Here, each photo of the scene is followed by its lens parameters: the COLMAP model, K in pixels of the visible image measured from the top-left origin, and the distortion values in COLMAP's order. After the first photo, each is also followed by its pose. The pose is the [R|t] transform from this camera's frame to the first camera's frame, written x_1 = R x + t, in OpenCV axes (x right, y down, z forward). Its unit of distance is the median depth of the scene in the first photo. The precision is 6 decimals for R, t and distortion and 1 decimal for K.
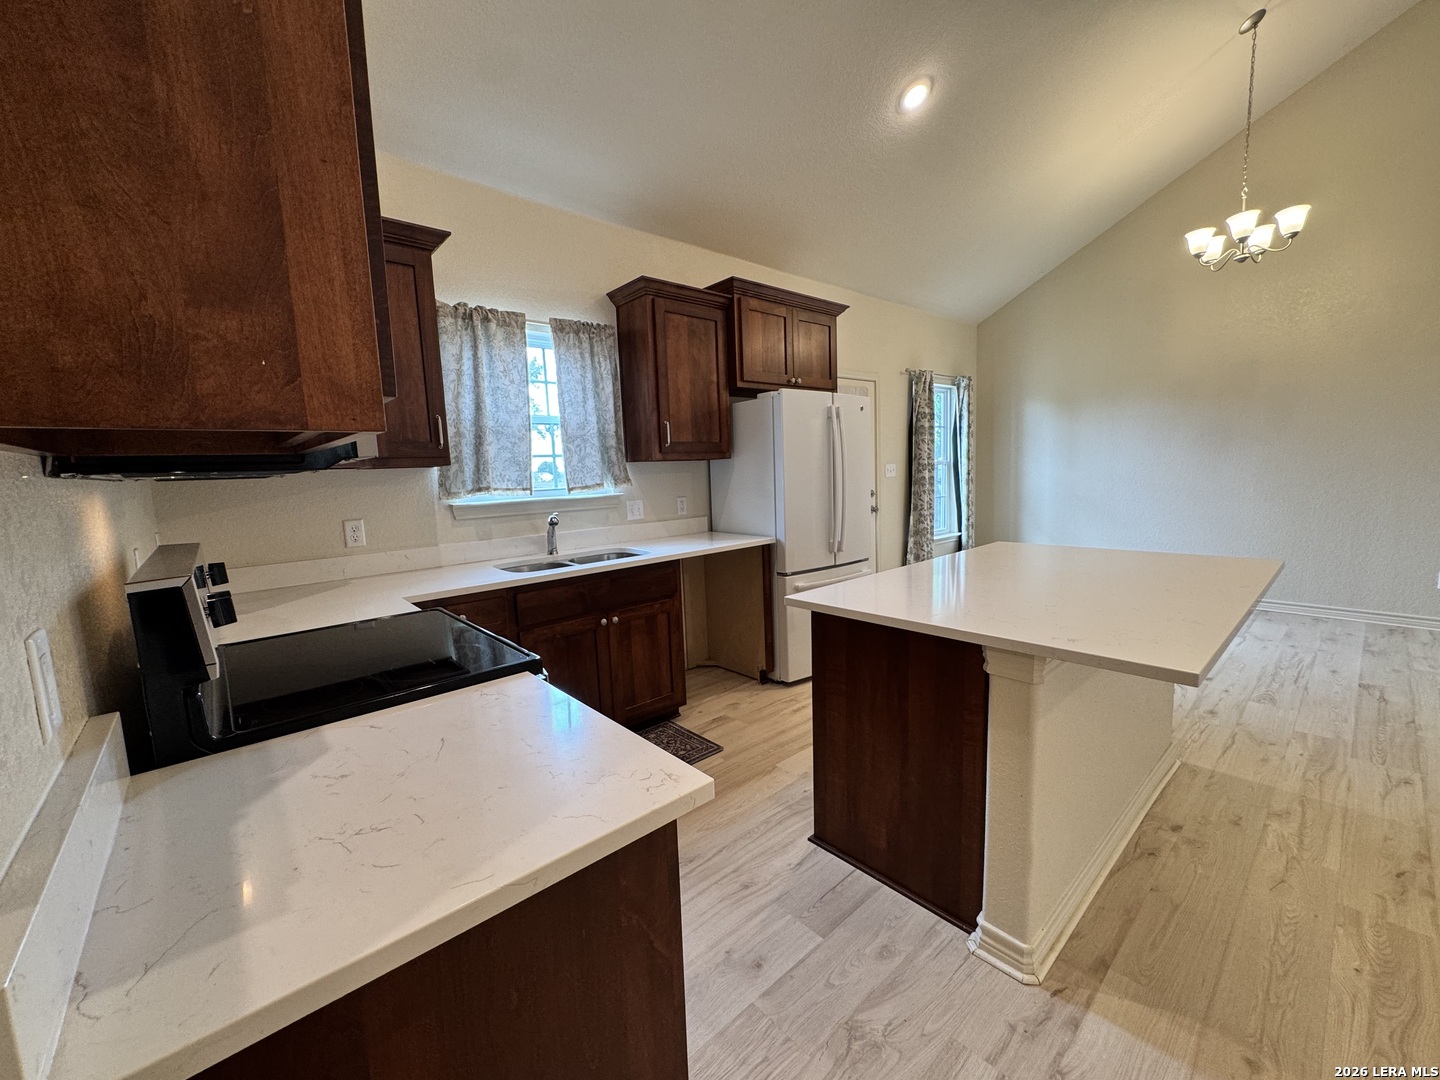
lens RADIAL K [[574.8, 0, 719.4], [0, 574.8, 541.7], [0, 0, 1]] dist [-0.003240, 0.000358]
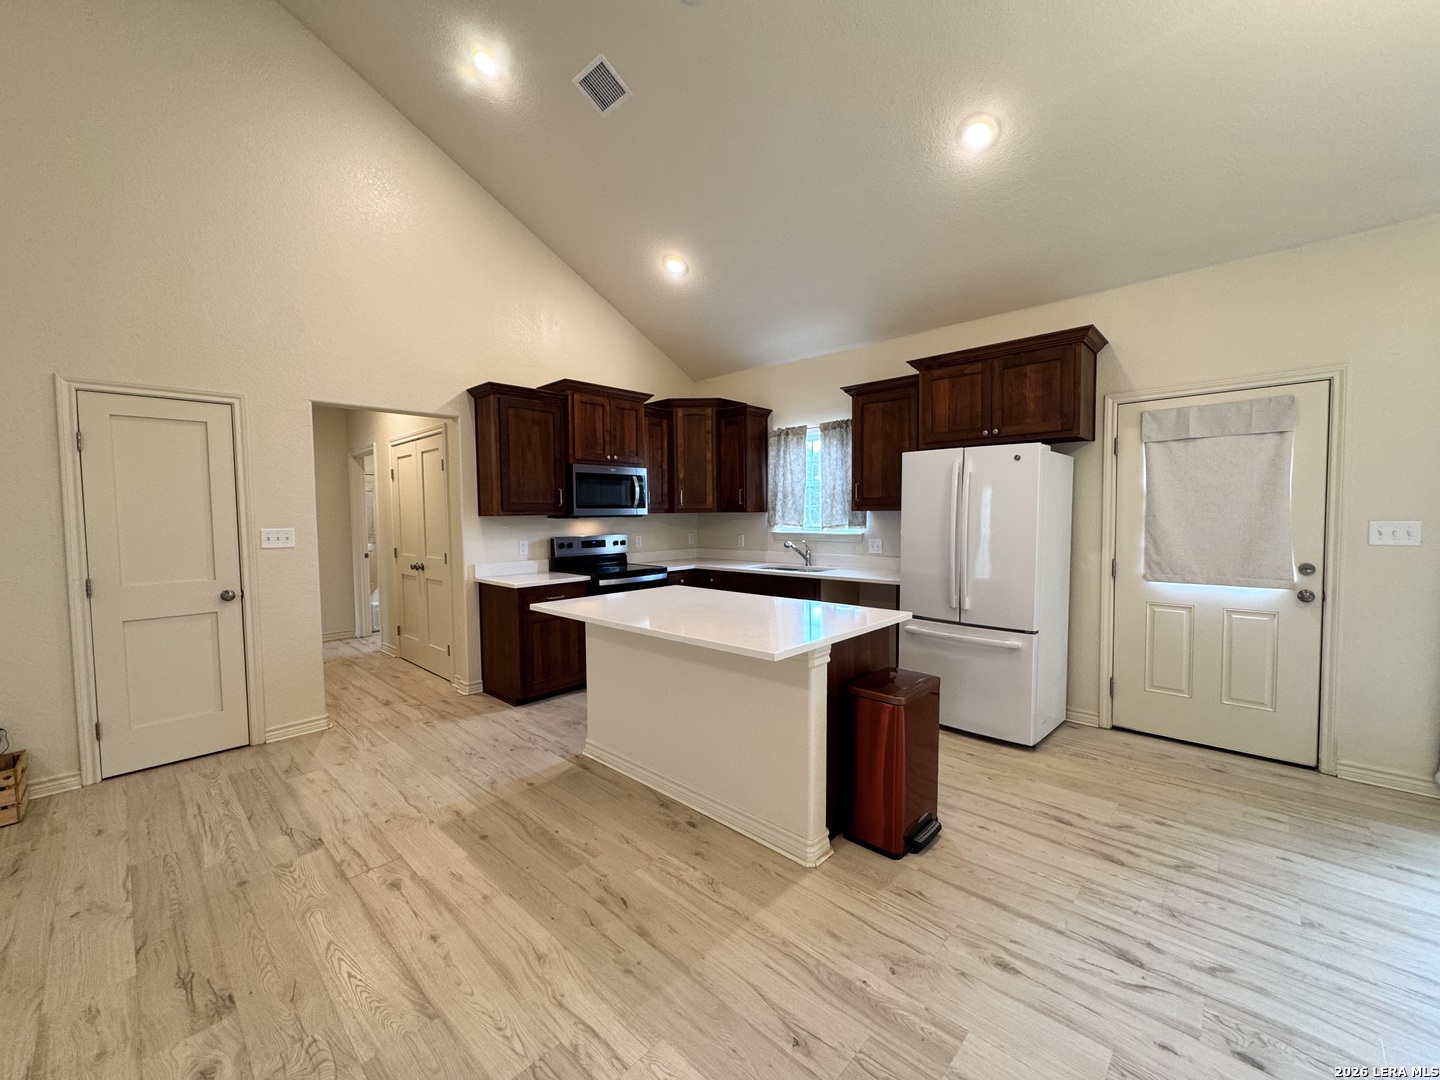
lens RADIAL K [[574.8, 0, 719.3], [0, 574.8, 541.4], [0, 0, 1]] dist [-0.003240, 0.000358]
pose [[0.094133, 0.086398, -0.991804, 1.355843], [-0.117904, 0.990184, 0.075067, -0.145765], [0.988553, 0.109871, 0.103396, 0.585409]]
